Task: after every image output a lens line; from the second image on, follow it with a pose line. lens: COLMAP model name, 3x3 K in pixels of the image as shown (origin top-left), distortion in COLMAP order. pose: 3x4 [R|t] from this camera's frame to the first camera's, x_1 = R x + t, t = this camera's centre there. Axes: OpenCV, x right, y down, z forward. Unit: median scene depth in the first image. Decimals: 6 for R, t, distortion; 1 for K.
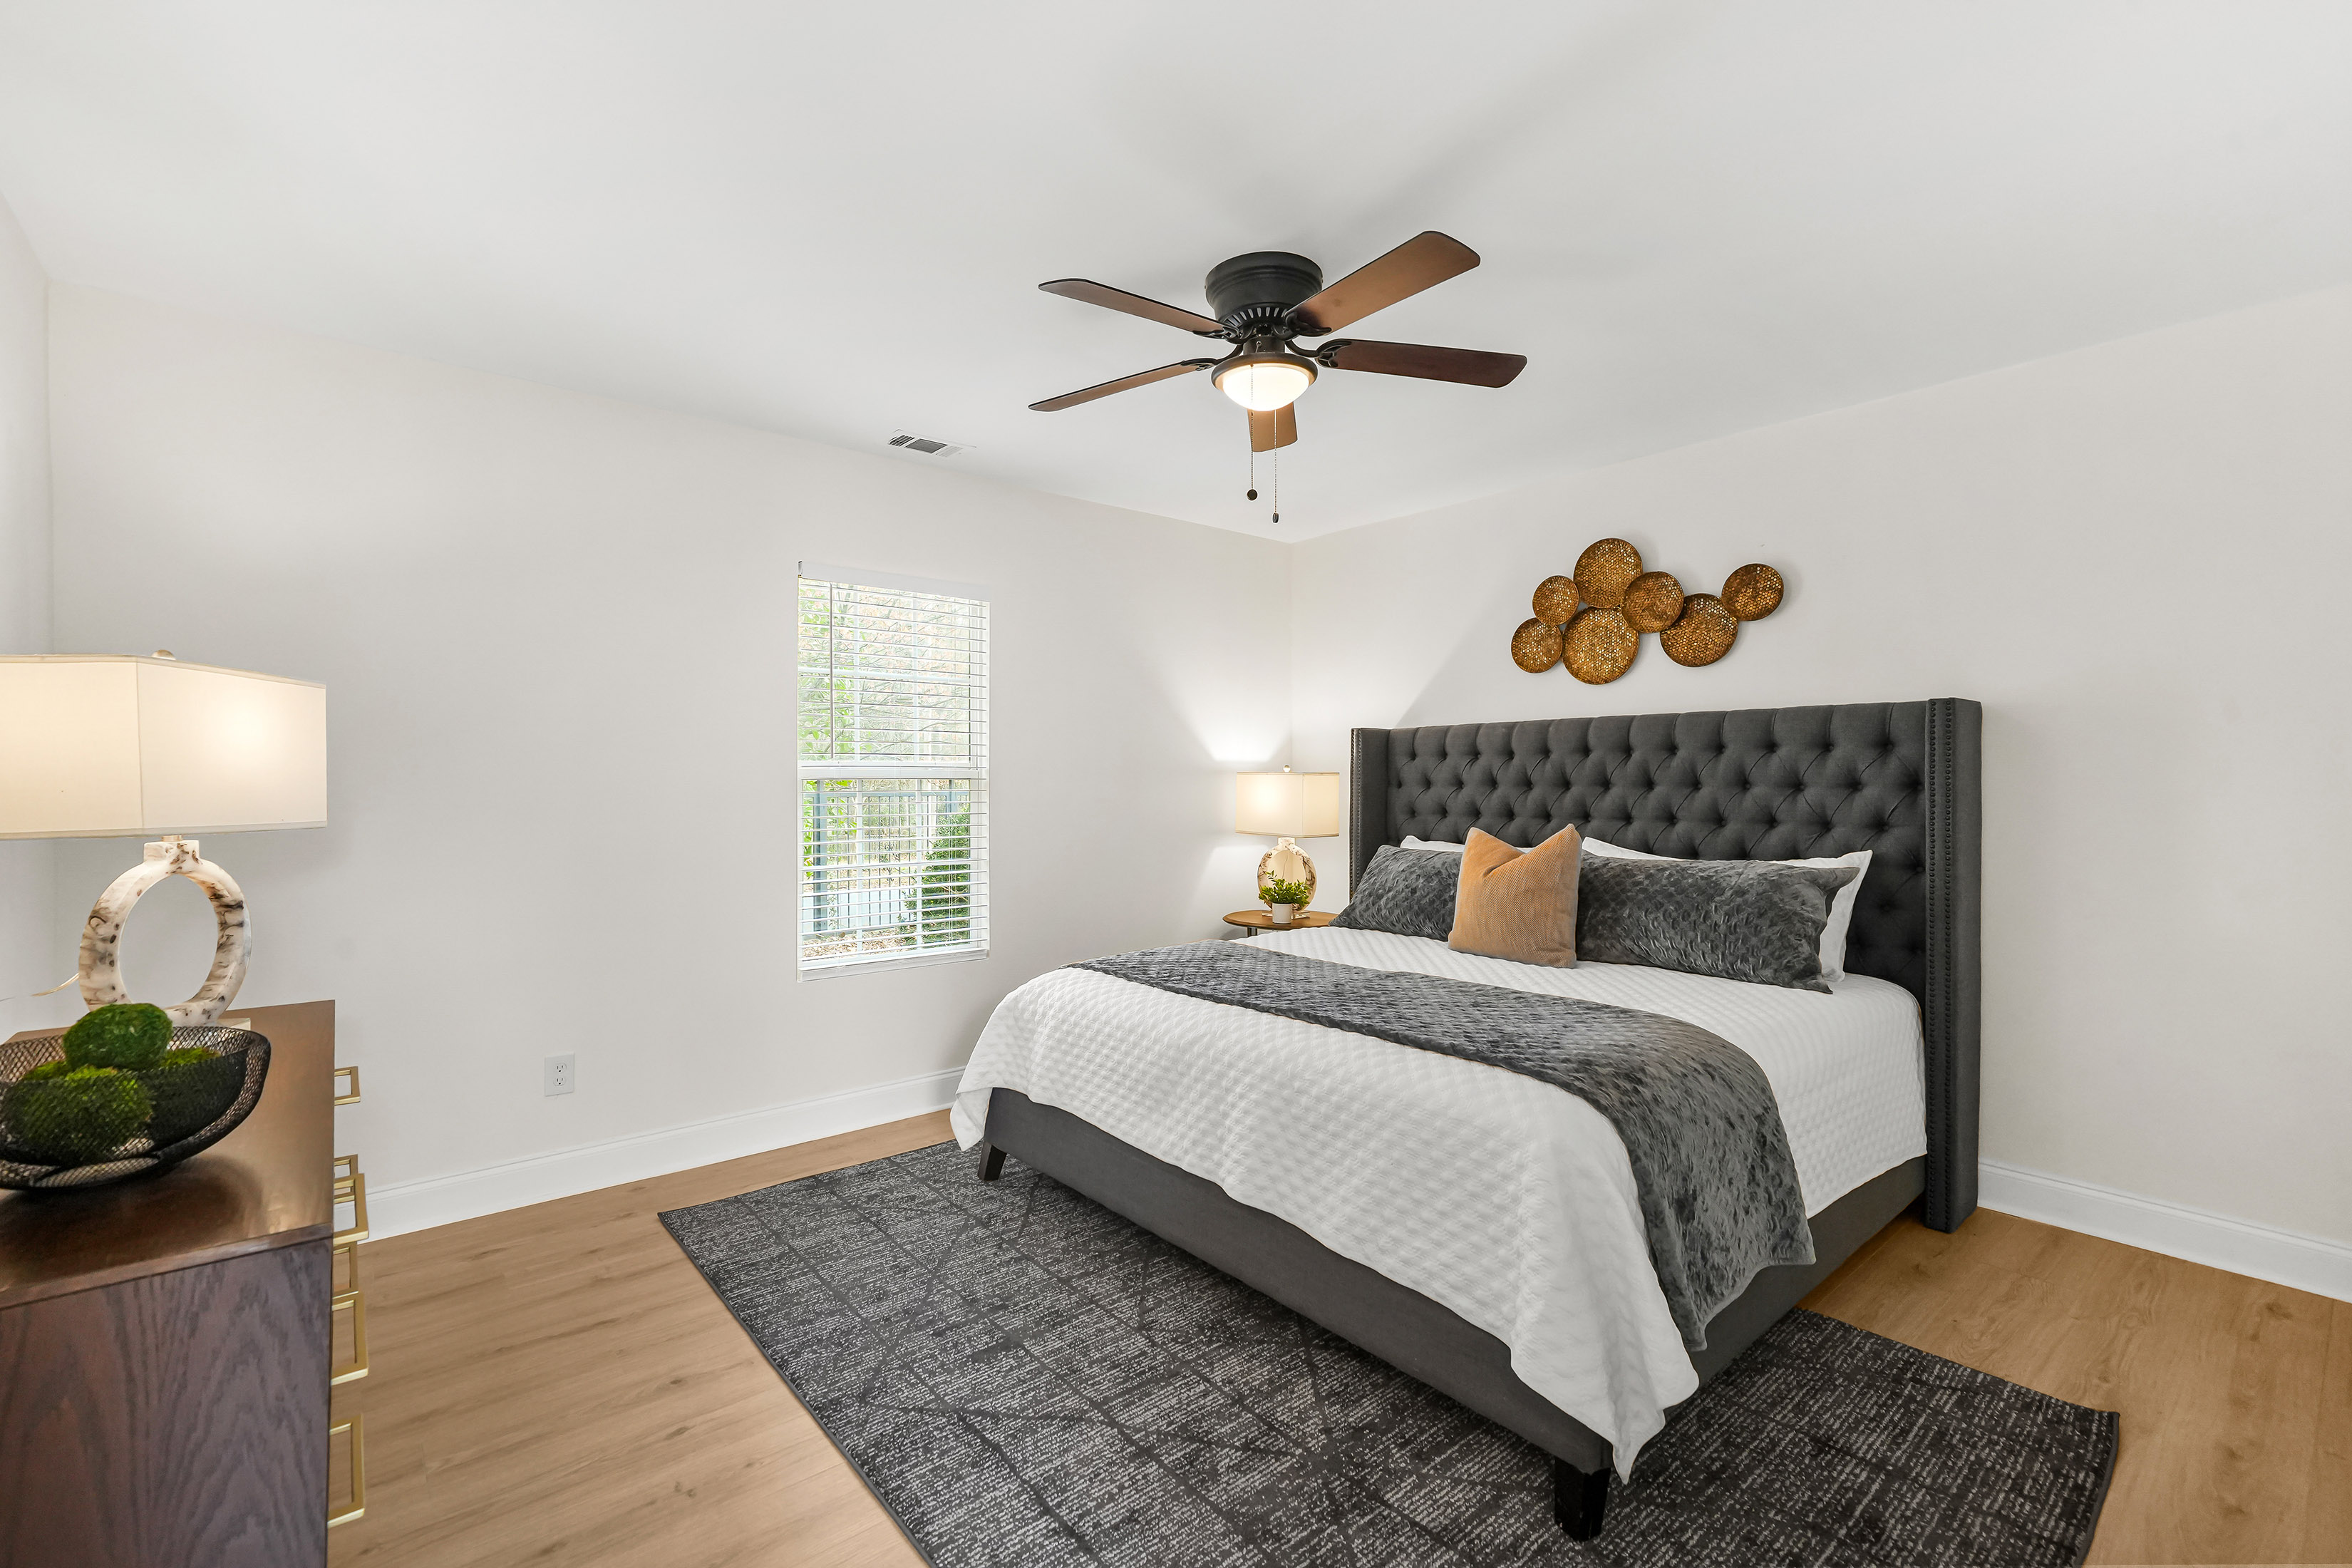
lens RADIAL K [[1001.4, 0, 1135.8], [0, 1001.4, 793.2], [0, 0, 1]] dist [0.001484, -0.000090]
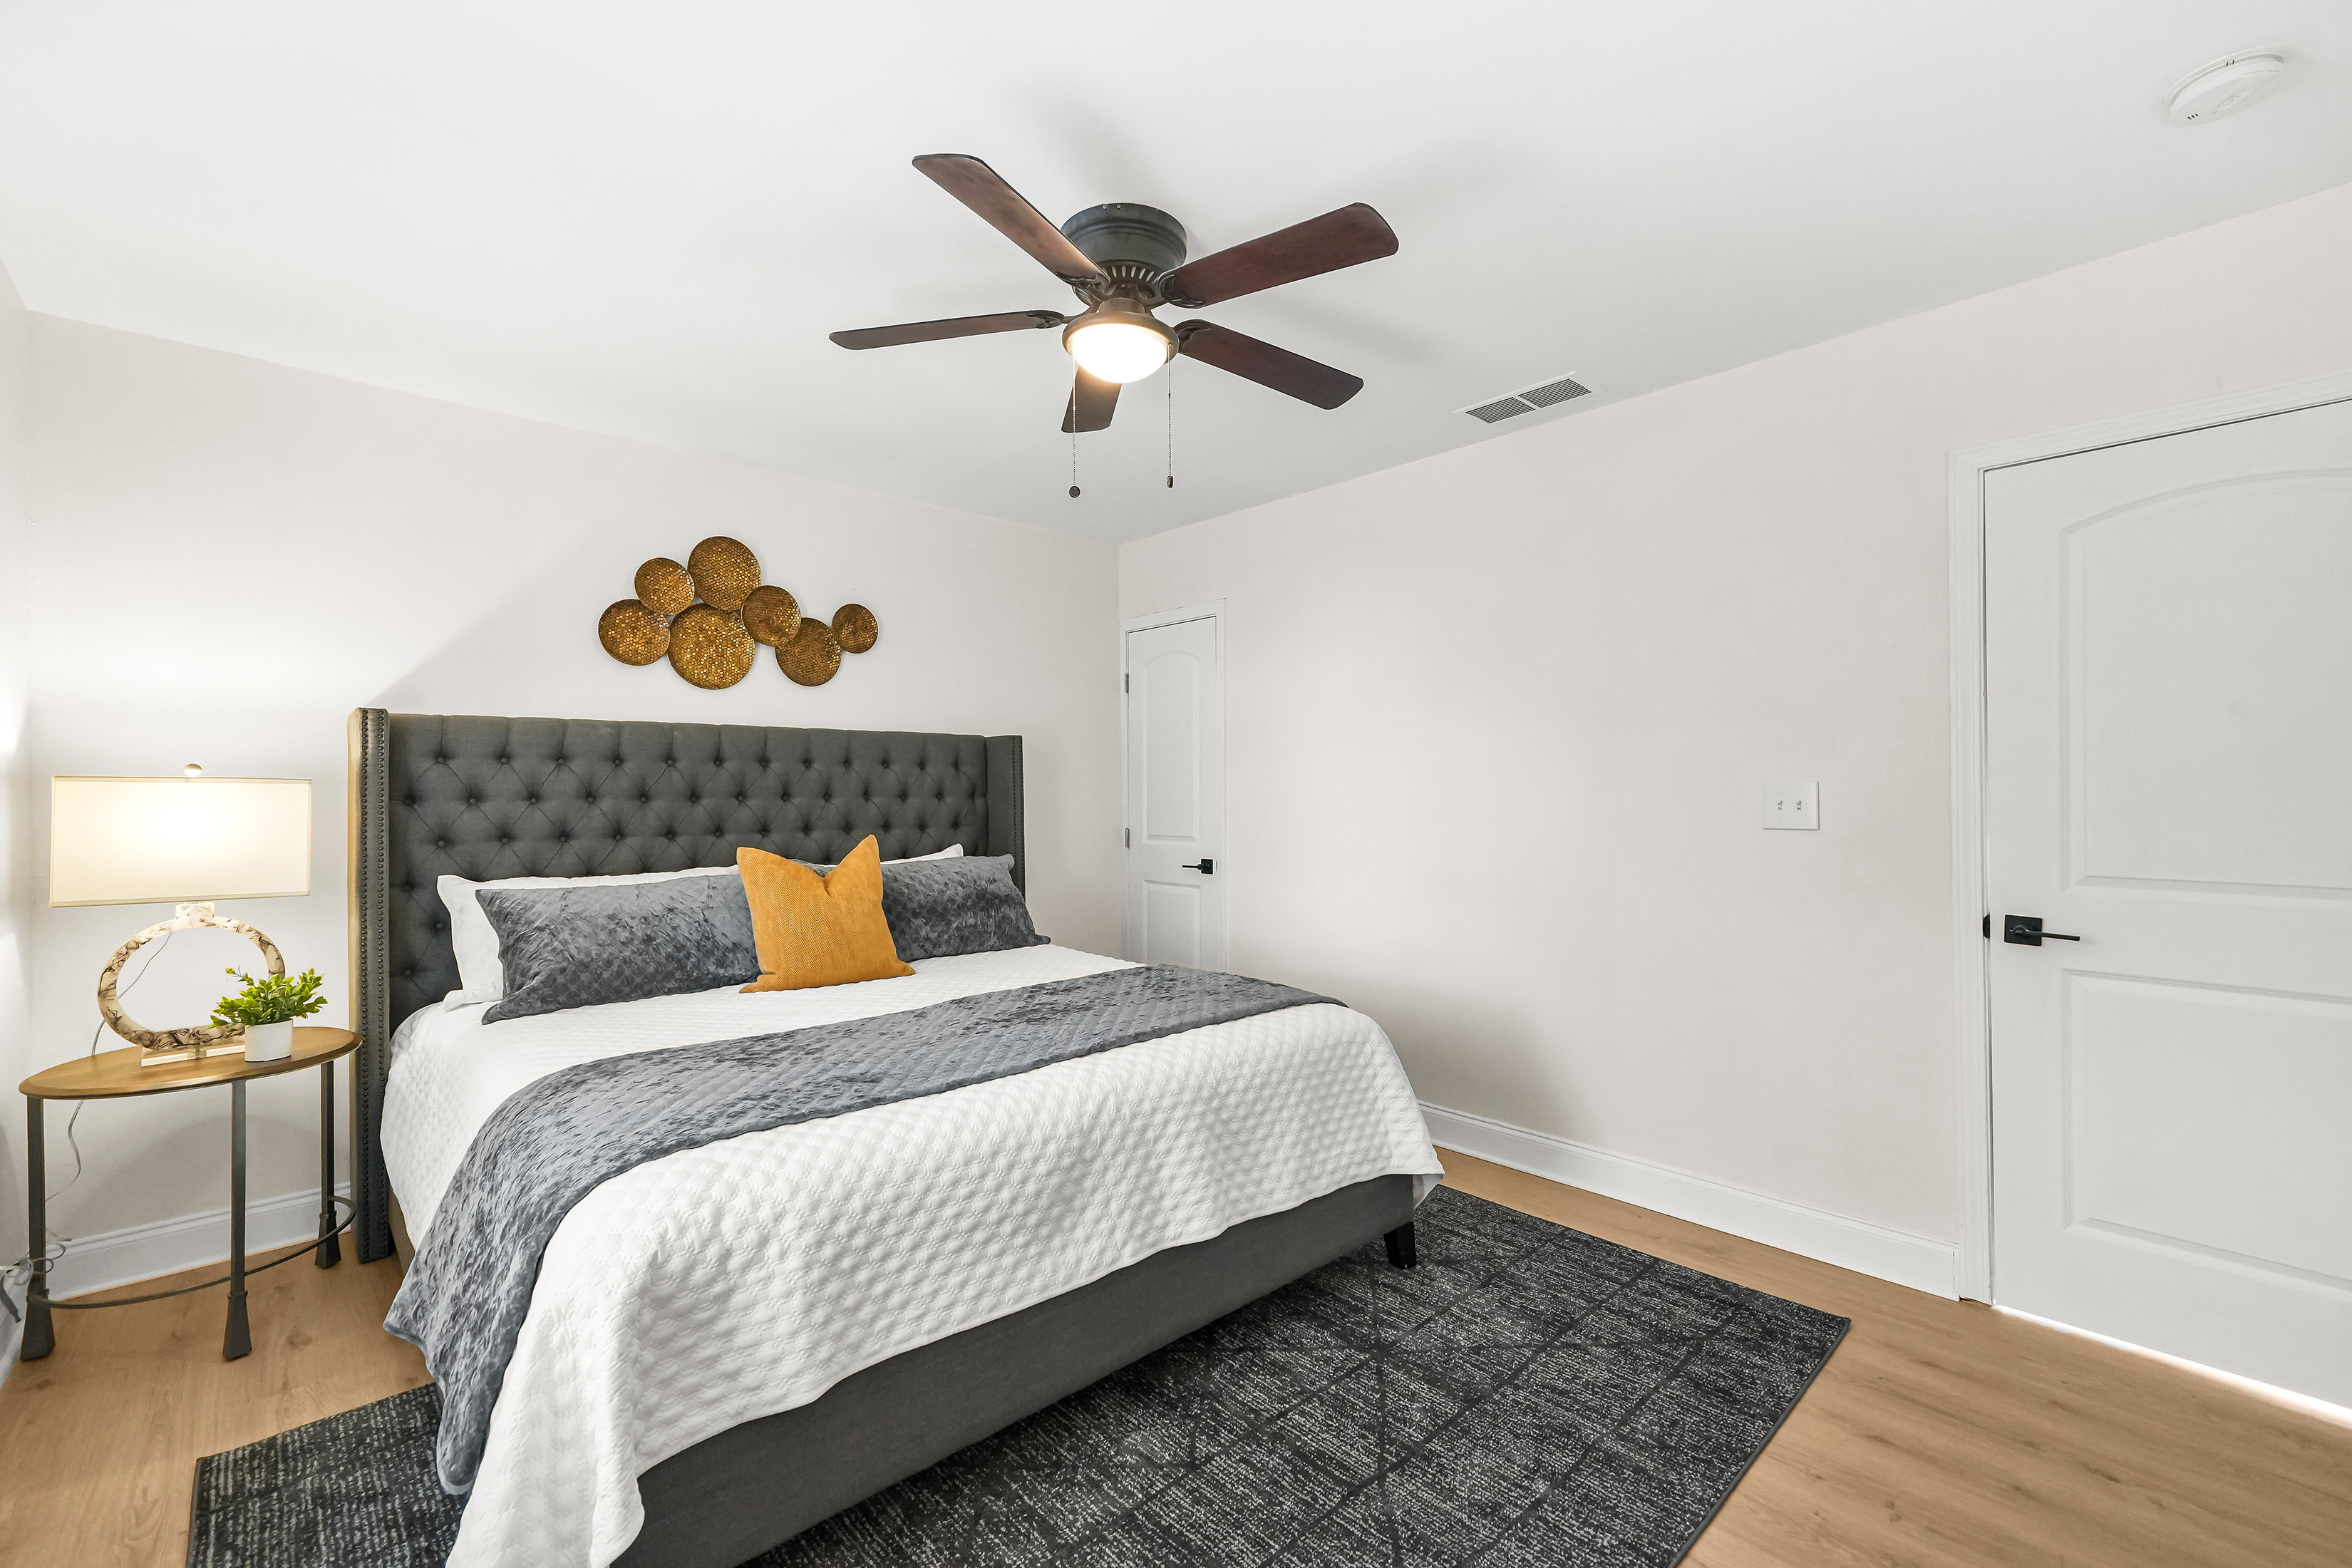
lens RADIAL K [[1001.4, 0, 1135.8], [0, 1001.4, 793.2], [0, 0, 1]] dist [0.001484, -0.000090]
pose [[-0.055745, 0.000369, 0.998445, -0.520471], [0.015358, 0.999882, 0.000488, -0.006349], [-0.998327, 0.015362, -0.055744, 0.701194]]
